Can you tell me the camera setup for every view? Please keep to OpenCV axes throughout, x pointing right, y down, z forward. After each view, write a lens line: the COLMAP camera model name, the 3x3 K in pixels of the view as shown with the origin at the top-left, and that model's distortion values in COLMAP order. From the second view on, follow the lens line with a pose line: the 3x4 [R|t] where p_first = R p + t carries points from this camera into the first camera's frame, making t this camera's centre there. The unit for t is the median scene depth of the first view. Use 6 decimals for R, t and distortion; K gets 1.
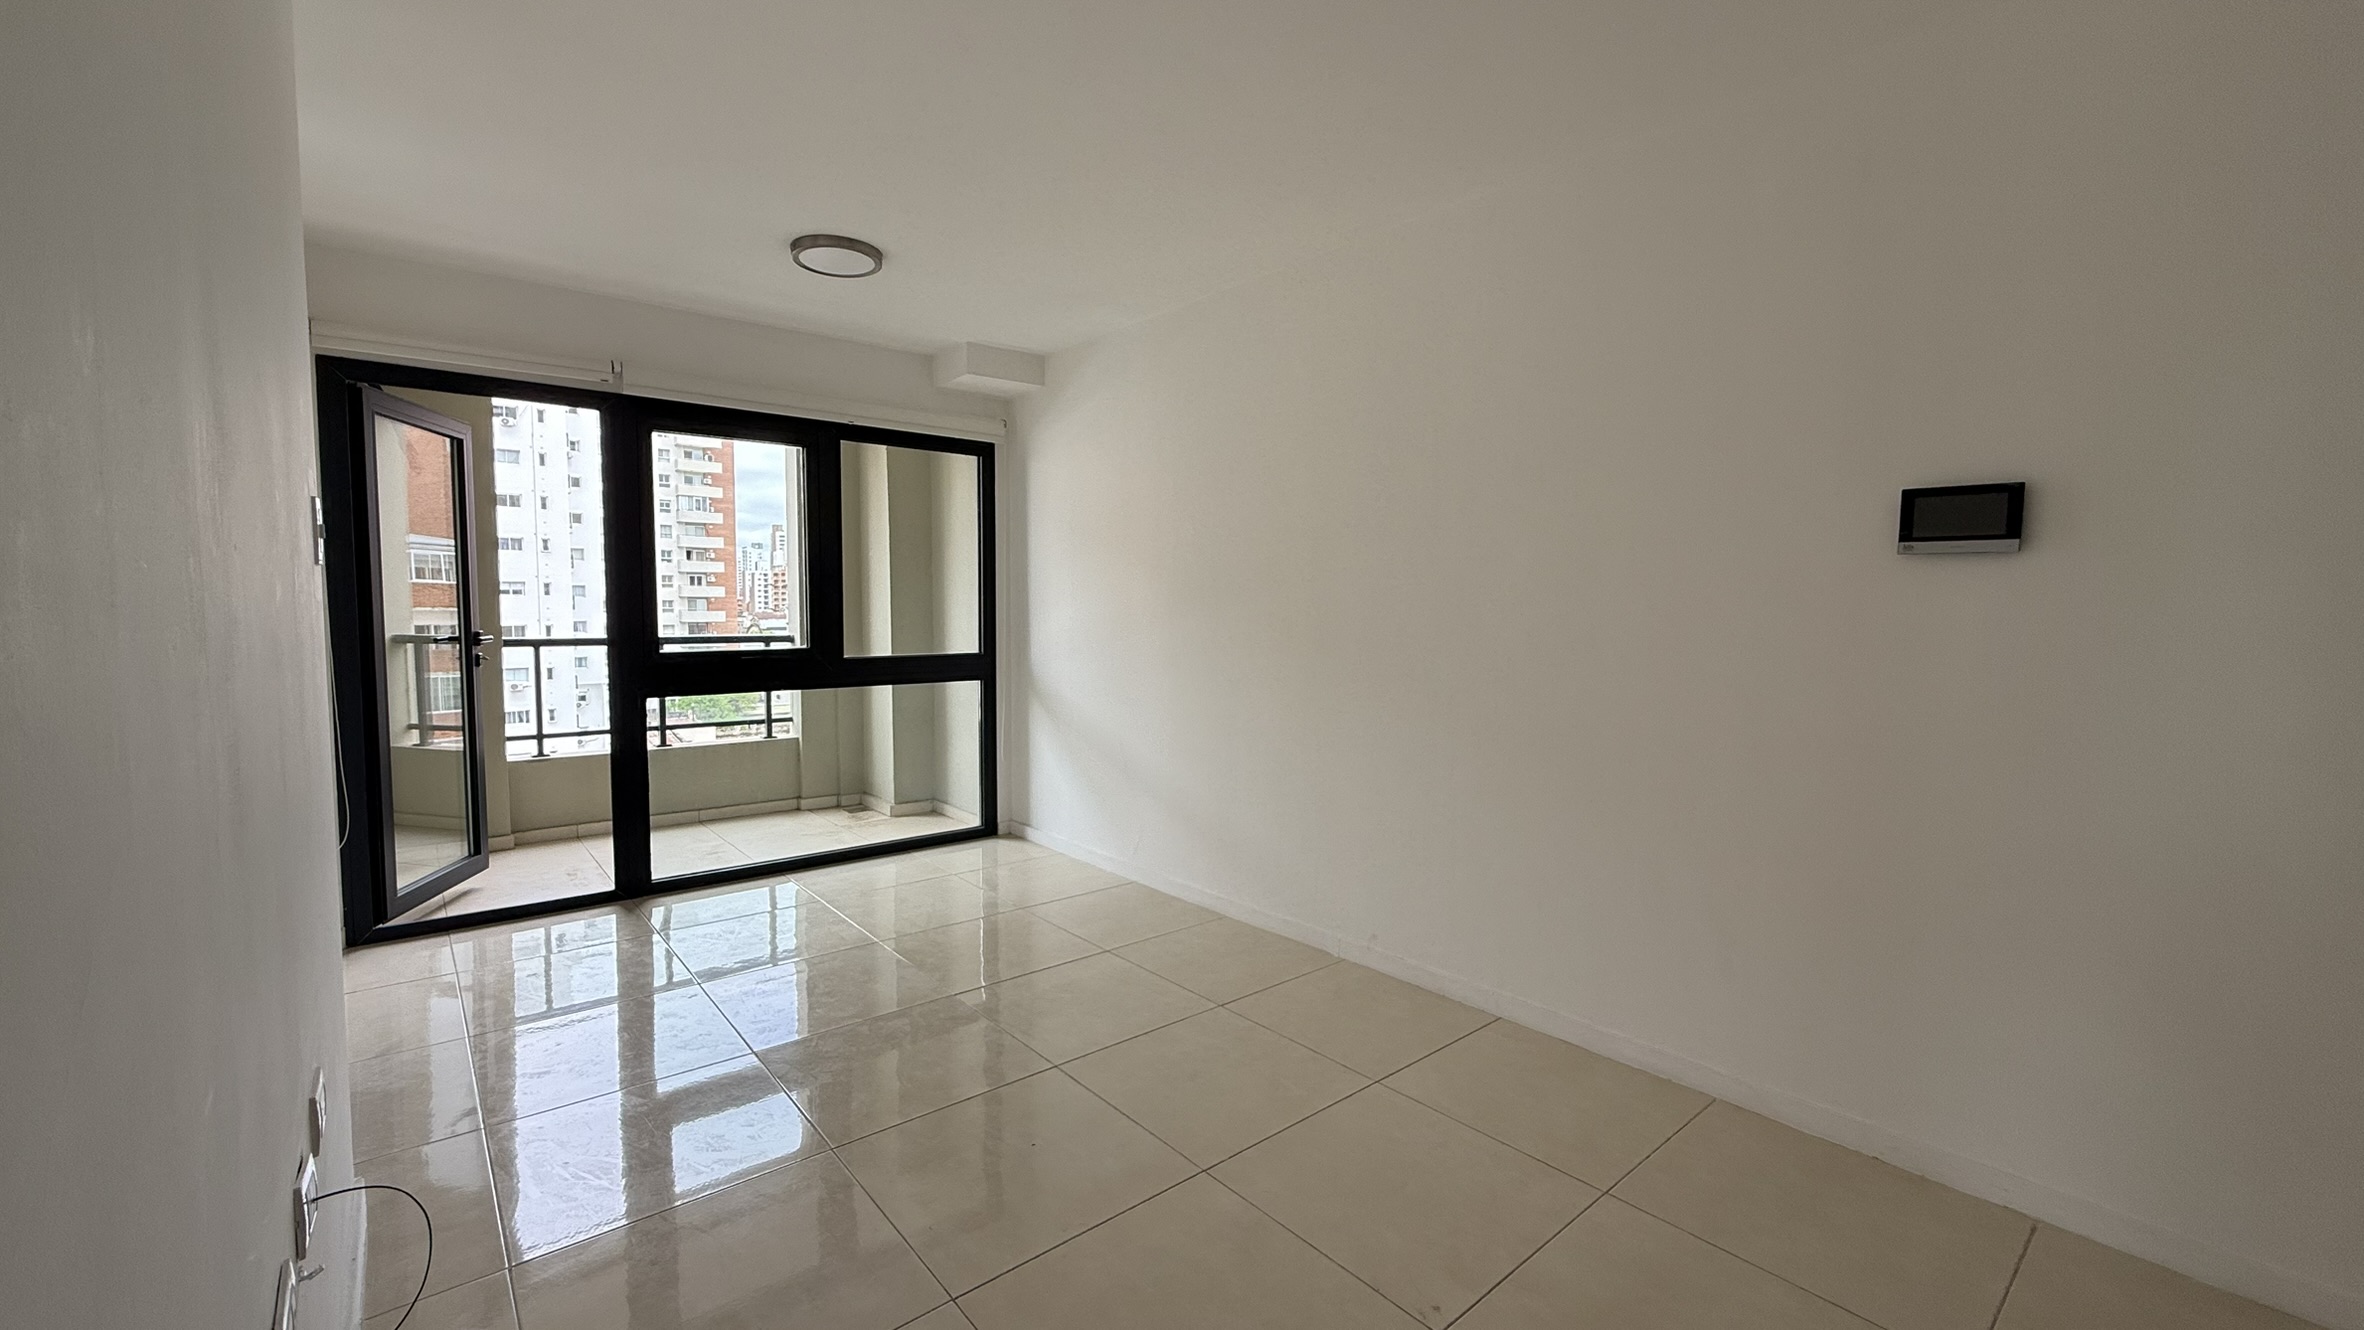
lens RADIAL K [[943.7, 0, 1182.0], [0, 943.7, 665.0], [0, 0, 1]] dist [-0.001208, 0.000497]
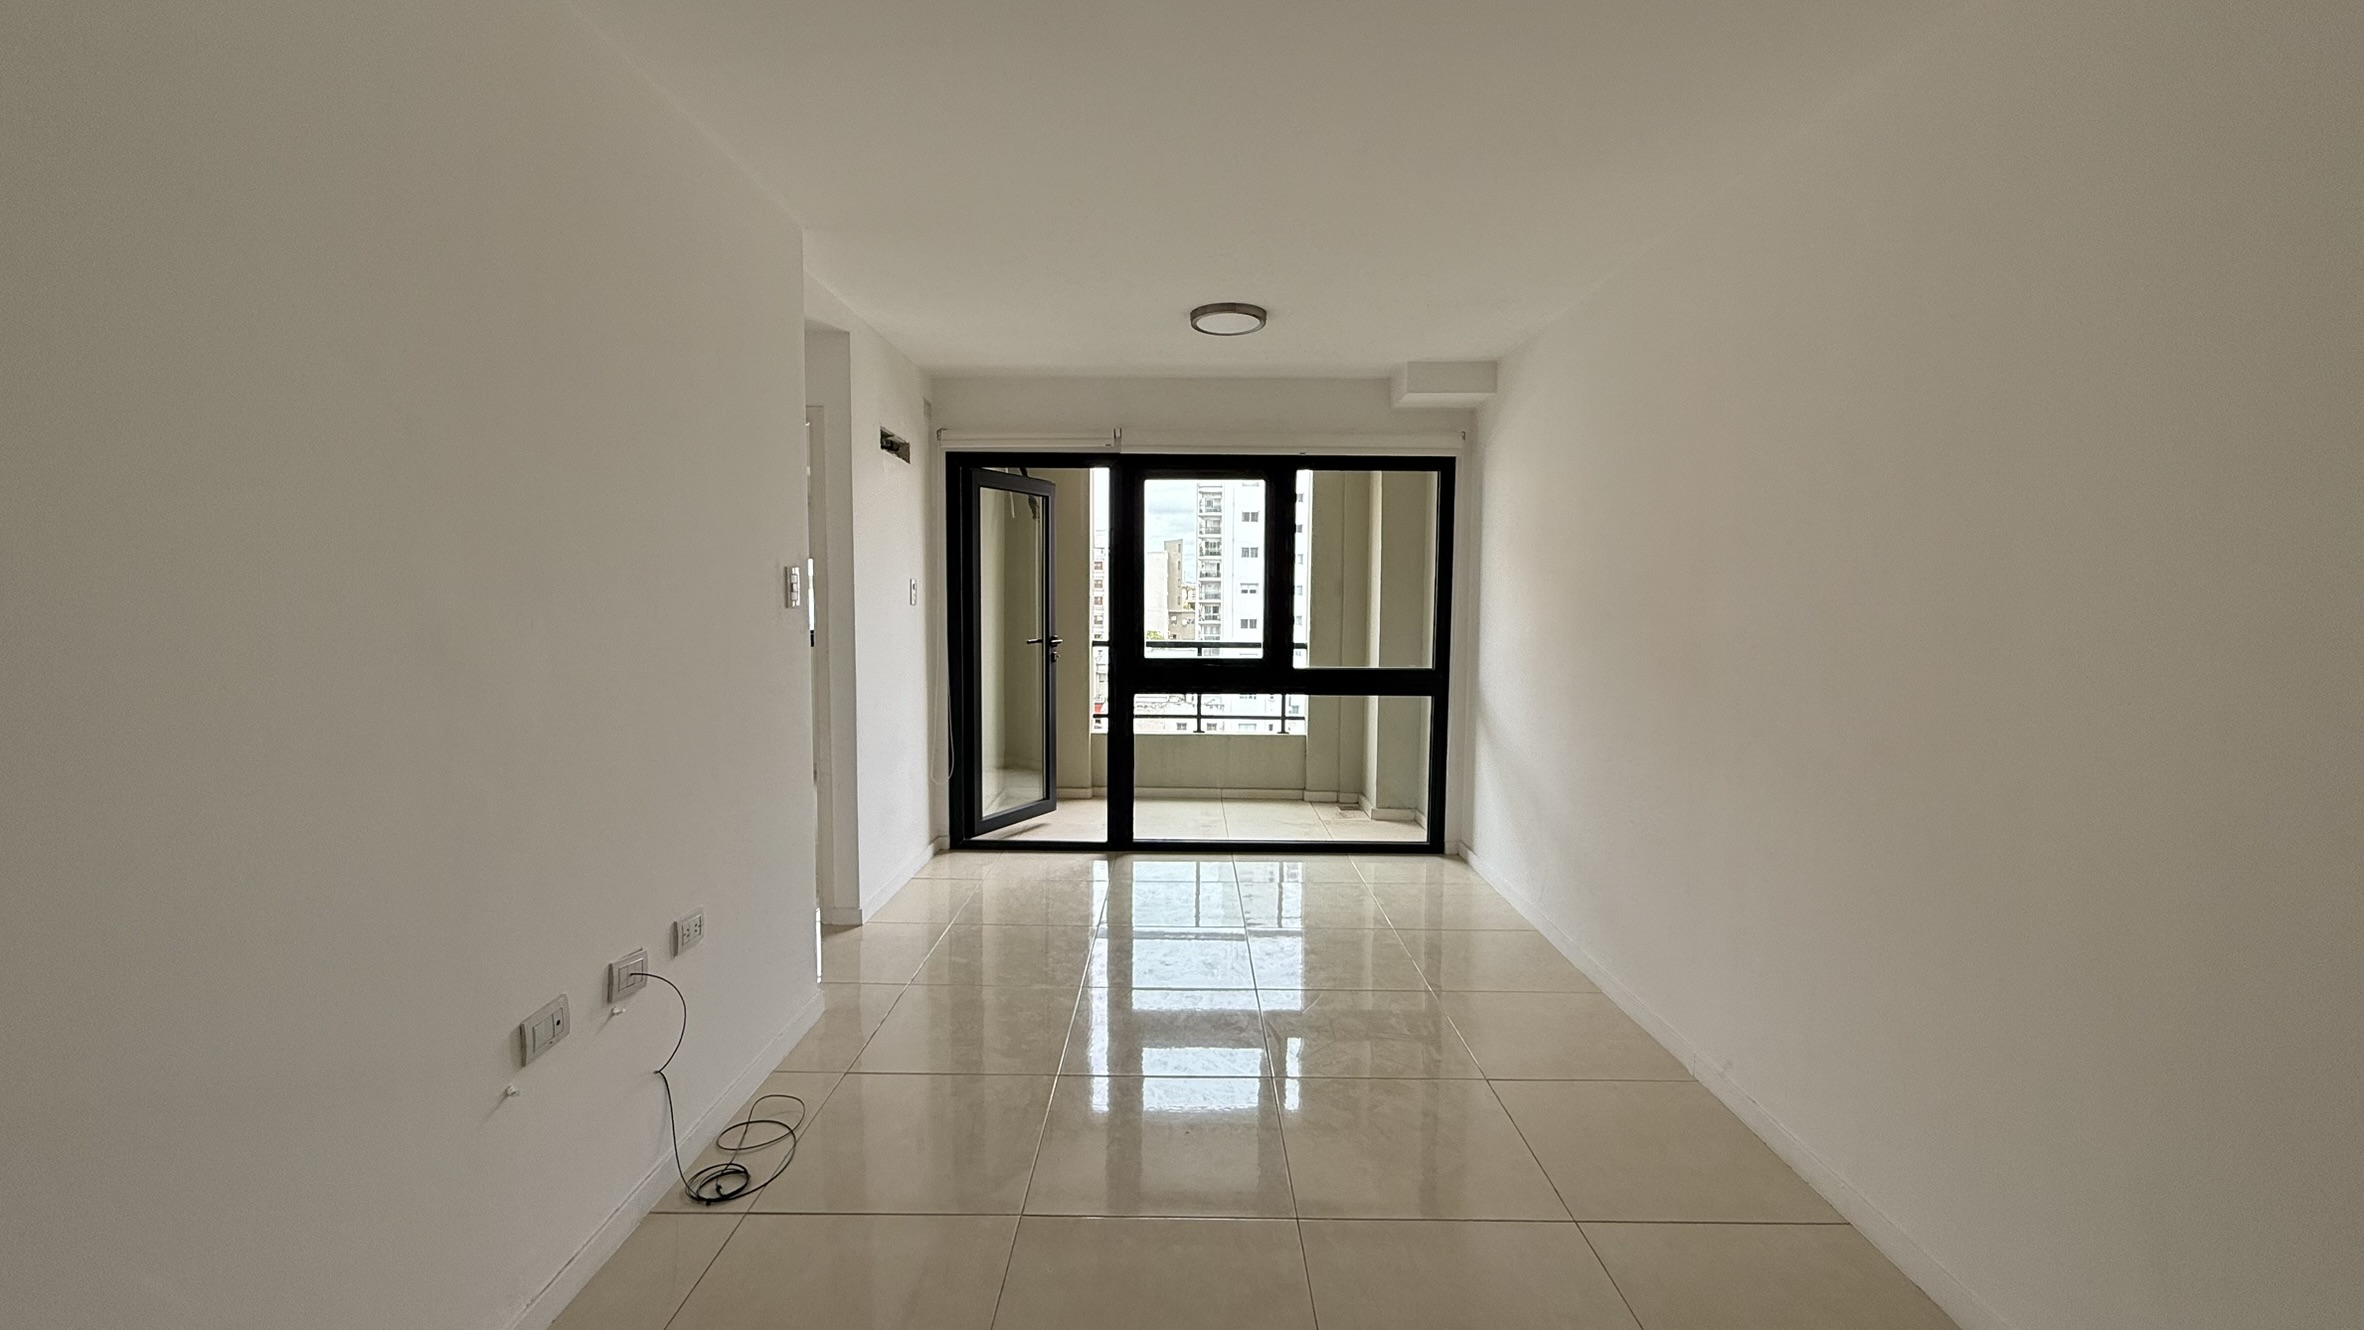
lens RADIAL K [[943.7, 0, 1182.0], [0, 943.7, 665.0], [0, 0, 1]] dist [-0.001208, 0.000497]
pose [[0.761387, 0.047507, -0.646554, 0.265097], [-0.046189, 0.998752, 0.018993, -0.027211], [0.646650, 0.015402, 0.762631, 0.079929]]
